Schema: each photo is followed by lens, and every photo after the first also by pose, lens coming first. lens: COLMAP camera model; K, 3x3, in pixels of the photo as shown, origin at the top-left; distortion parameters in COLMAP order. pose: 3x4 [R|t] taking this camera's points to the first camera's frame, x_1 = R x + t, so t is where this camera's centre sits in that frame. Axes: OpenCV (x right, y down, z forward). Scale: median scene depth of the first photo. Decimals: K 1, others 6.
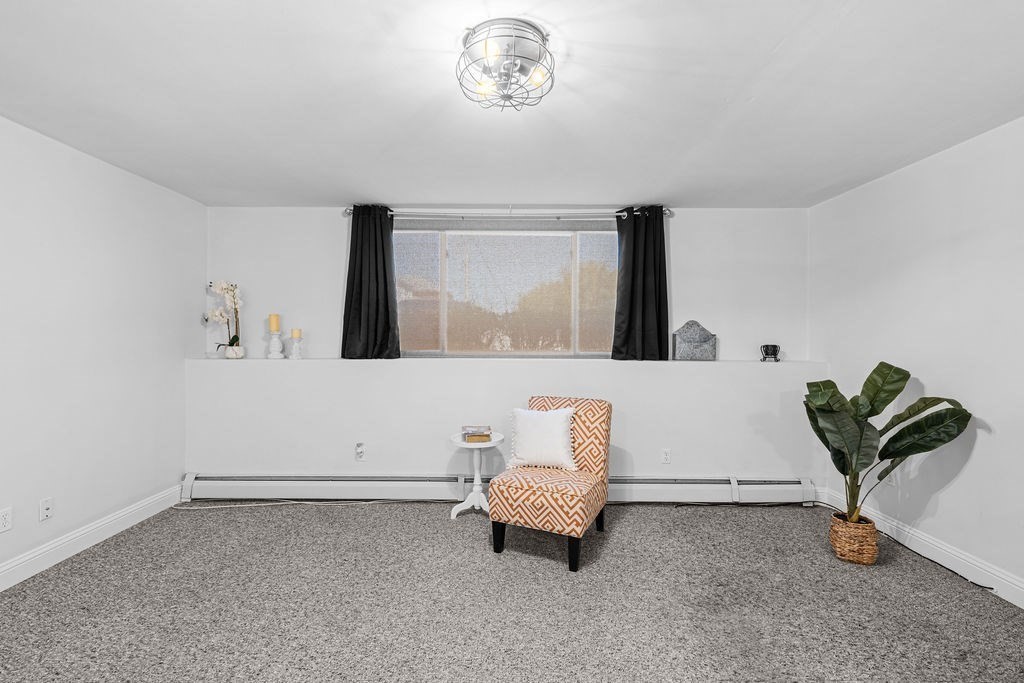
lens RADIAL K [[456.2, 0, 507.8], [0, 456.2, 336.4], [0, 0, 1]] dist [0.000043, 0.000243]
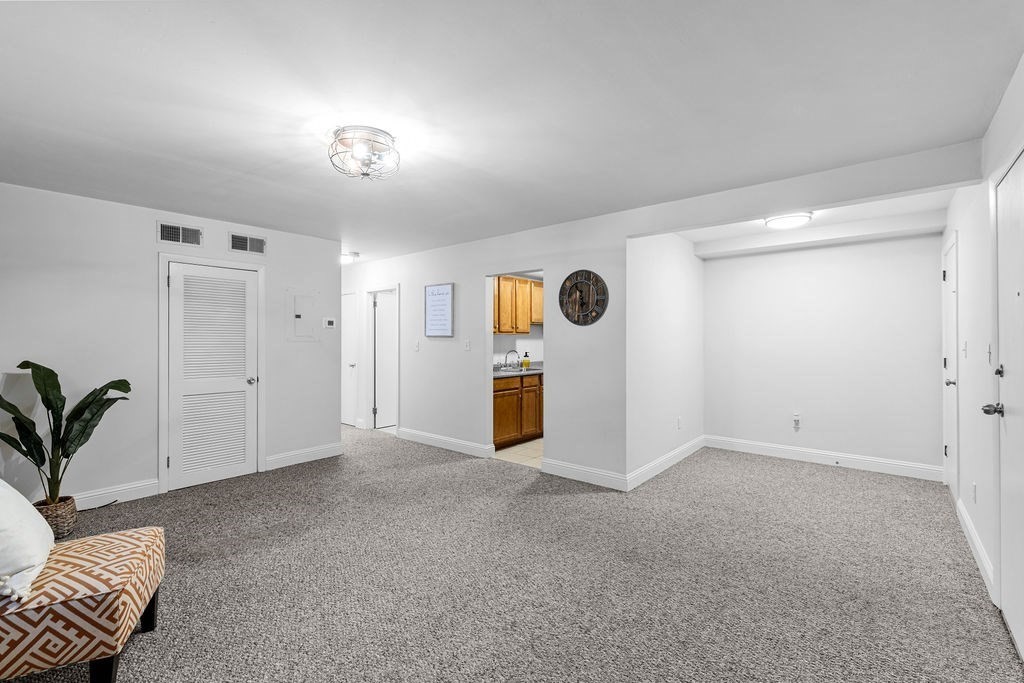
lens RADIAL K [[440.2, 0, 508.3], [0, 440.2, 337.1], [0, 0, 1]] dist [-0.001332, 0.000259]
pose [[-0.763794, -0.002143, 0.645457, -0.644165], [-0.002449, 0.999997, 0.000421, -0.003854], [-0.645456, -0.001260, -0.763796, 0.911640]]
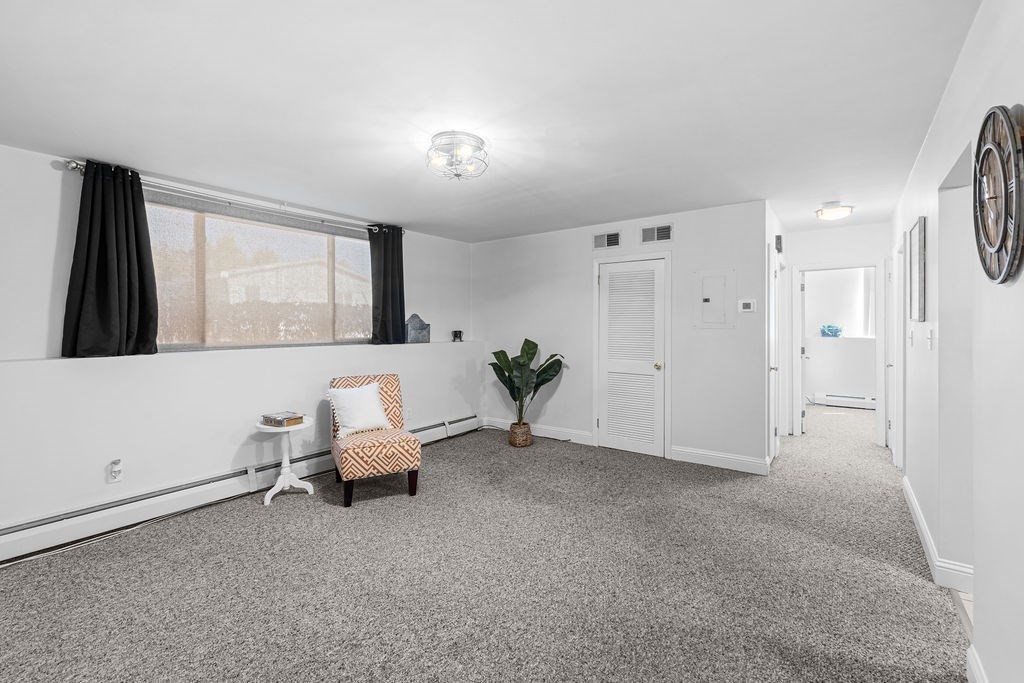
lens RADIAL K [[447.8, 0, 507.8], [0, 447.8, 325.1], [0, 0, 1]] dist [-0.000461, 0.000134]
pose [[0.601310, -0.005648, 0.798996, -0.586060], [0.005817, 0.999979, 0.002691, -0.003536], [-0.798995, 0.003030, 0.601330, -0.036583]]
